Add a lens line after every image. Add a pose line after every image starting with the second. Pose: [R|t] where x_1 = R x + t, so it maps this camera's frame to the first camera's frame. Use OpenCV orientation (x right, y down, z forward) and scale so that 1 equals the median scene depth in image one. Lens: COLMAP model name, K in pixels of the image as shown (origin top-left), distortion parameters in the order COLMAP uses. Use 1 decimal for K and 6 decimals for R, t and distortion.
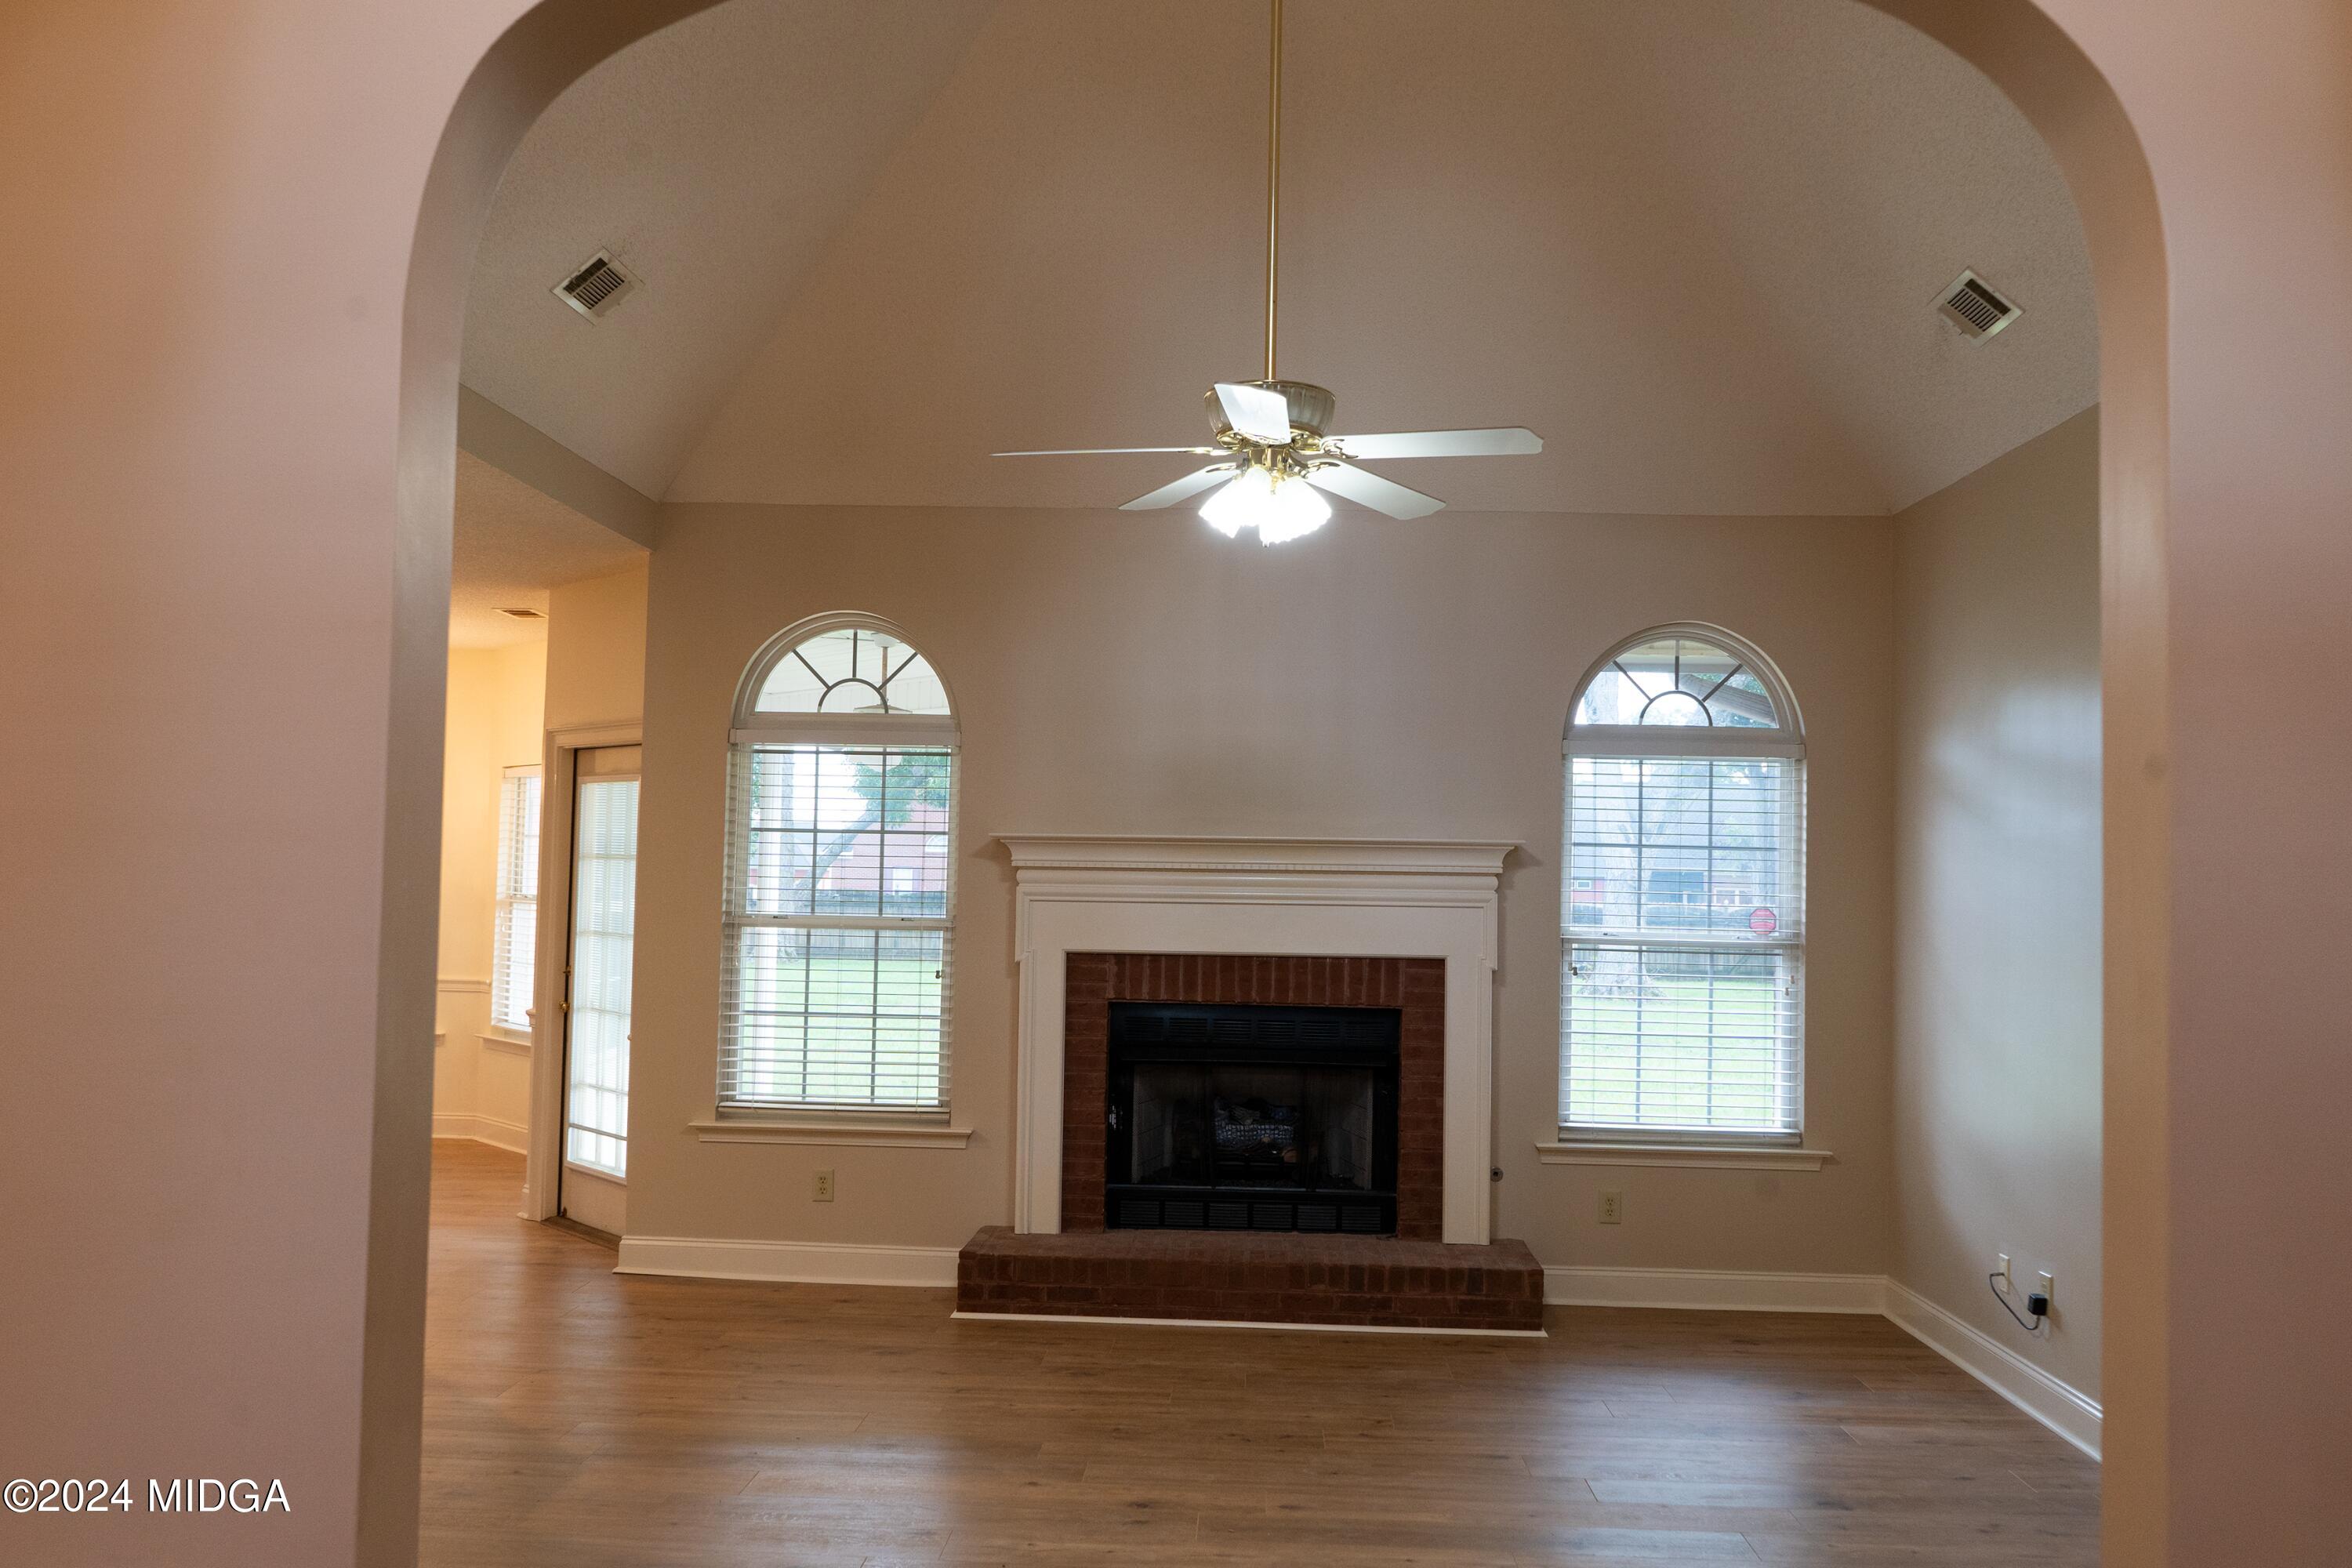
lens RADIAL K [[1867.8, 0, 1176.0], [0, 1867.8, 784.0], [0, 0, 1]] dist [-0.011091, -0.003863]
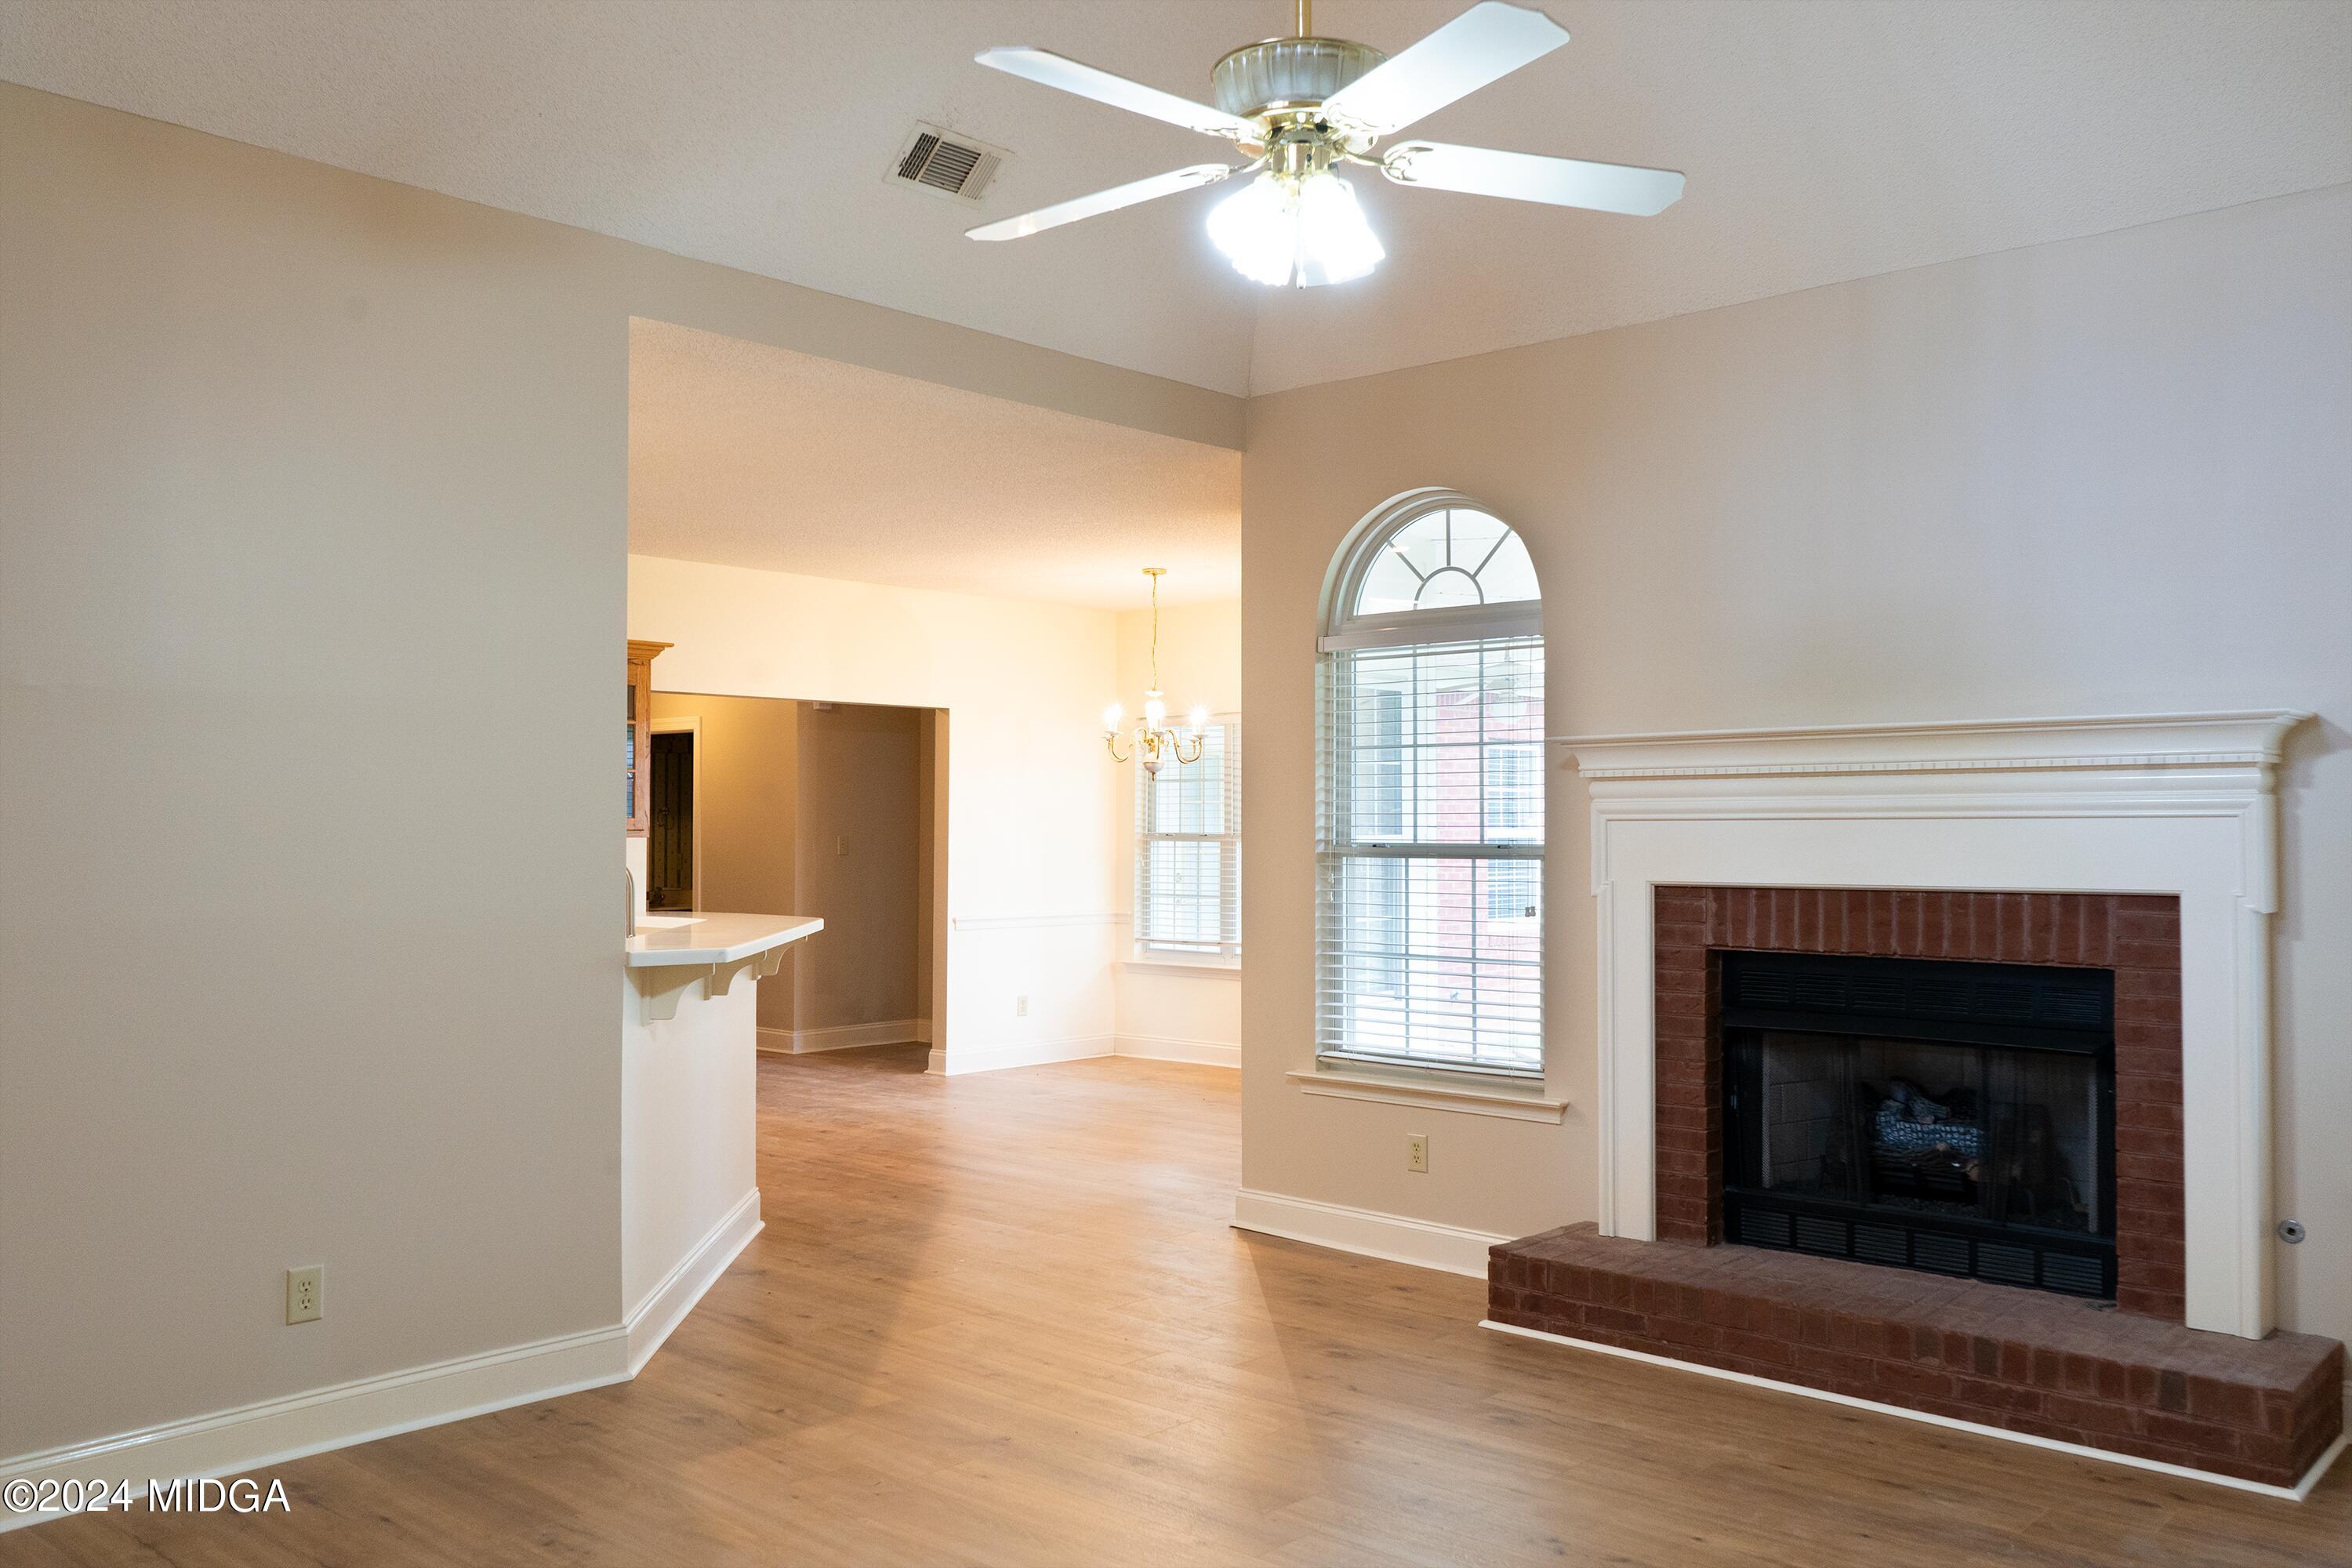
lens RADIAL K [[1843.2, 0, 1176.3], [0, 1843.2, 802.2], [0, 0, 1]] dist [-0.002155, 0.002847]
pose [[0.790271, -0.024052, -0.612286, 0.258687], [0.039975, 0.999124, 0.012347, 0.038066], [0.611453, -0.034233, 0.790540, 0.267975]]
